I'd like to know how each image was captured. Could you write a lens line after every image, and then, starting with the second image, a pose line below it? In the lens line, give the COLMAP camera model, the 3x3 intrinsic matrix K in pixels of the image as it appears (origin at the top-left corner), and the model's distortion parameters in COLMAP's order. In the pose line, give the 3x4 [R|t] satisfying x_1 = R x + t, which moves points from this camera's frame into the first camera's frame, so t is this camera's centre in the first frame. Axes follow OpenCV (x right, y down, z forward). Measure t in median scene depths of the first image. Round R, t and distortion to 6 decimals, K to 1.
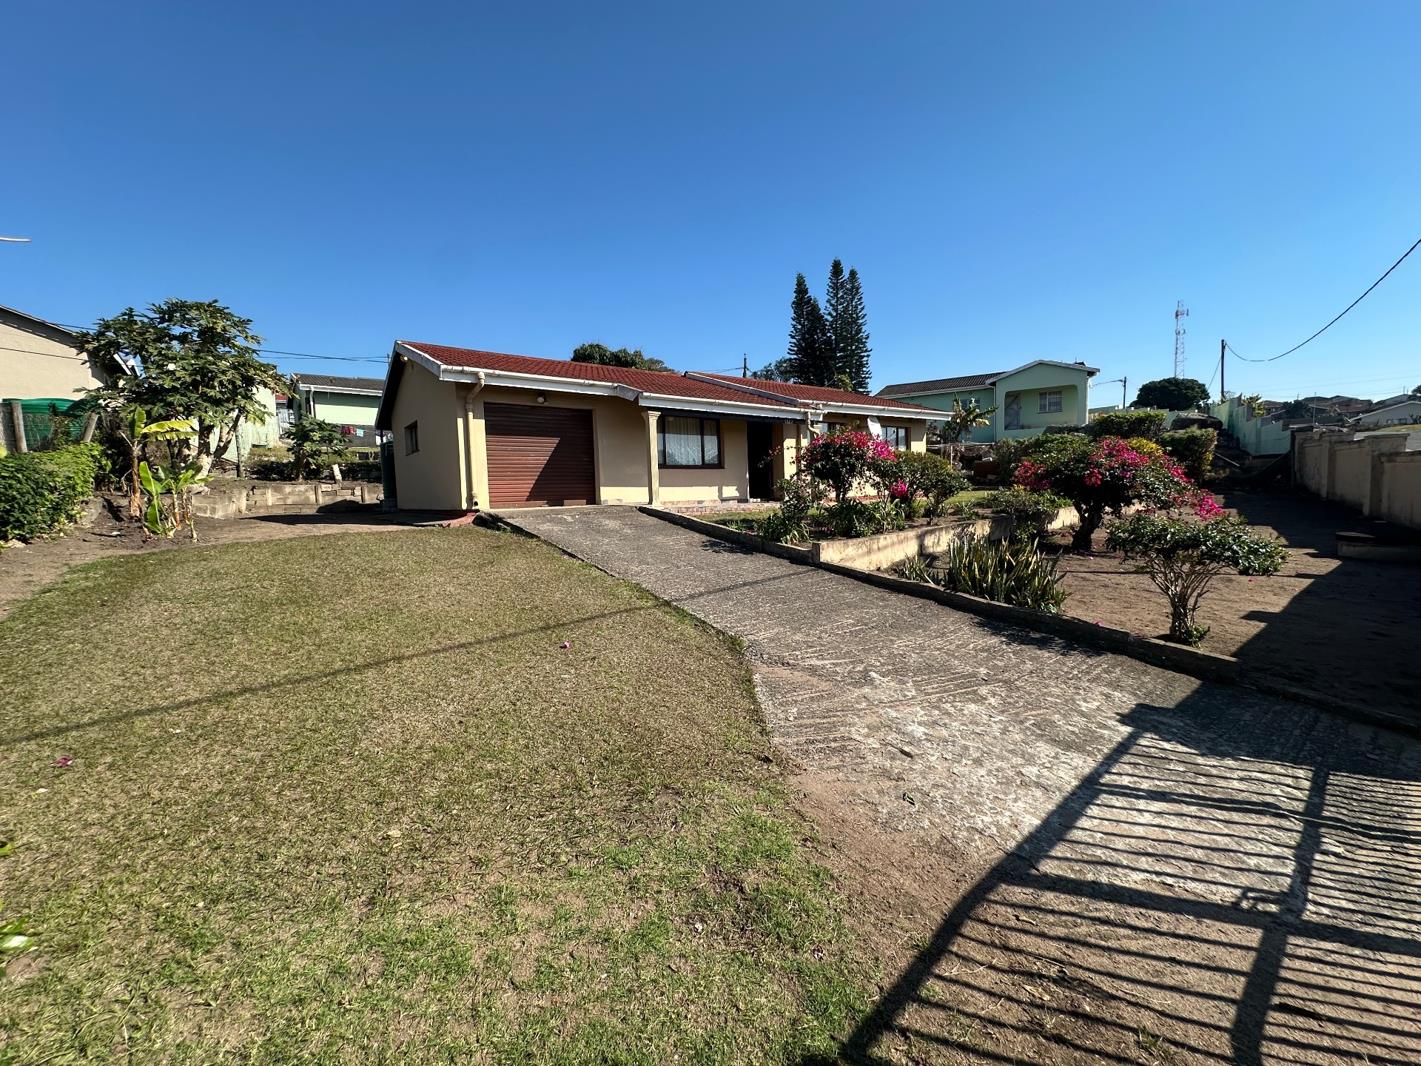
lens RADIAL K [[564.0, 0, 709.5], [0, 564.0, 529.1], [0, 0, 1]] dist [0.000000, -0.000332]
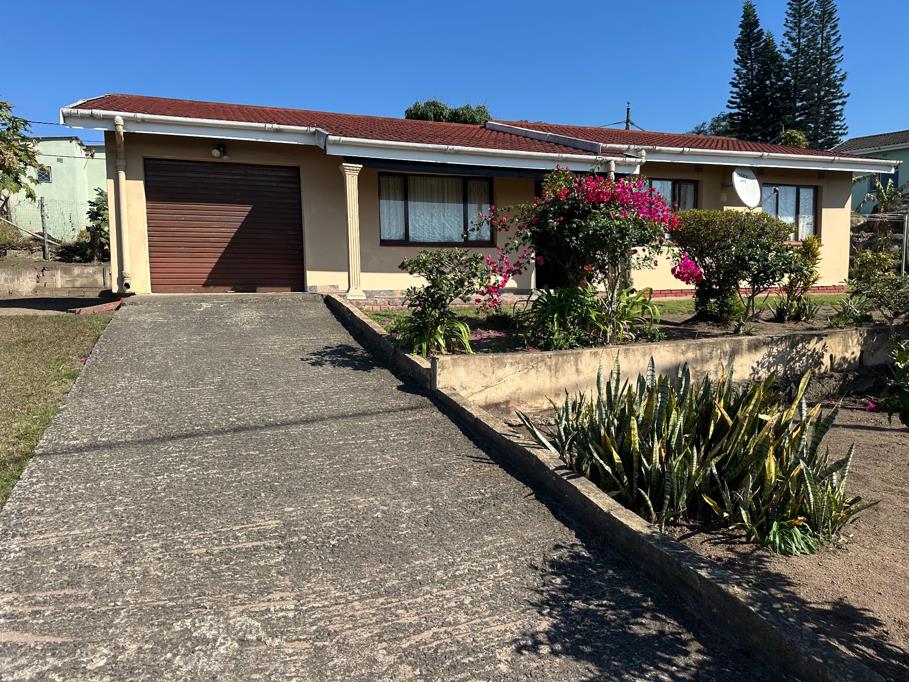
lens RADIAL K [[644.1, 0, 454.5], [0, 644.1, 326.8], [0, 0, 1]] dist [0.006882, -0.003528]
pose [[0.955299, 0.036141, -0.293423, 0.304297], [-0.036747, 0.999319, 0.003450, -0.008334], [0.293348, 0.007487, 0.955977, 0.283408]]
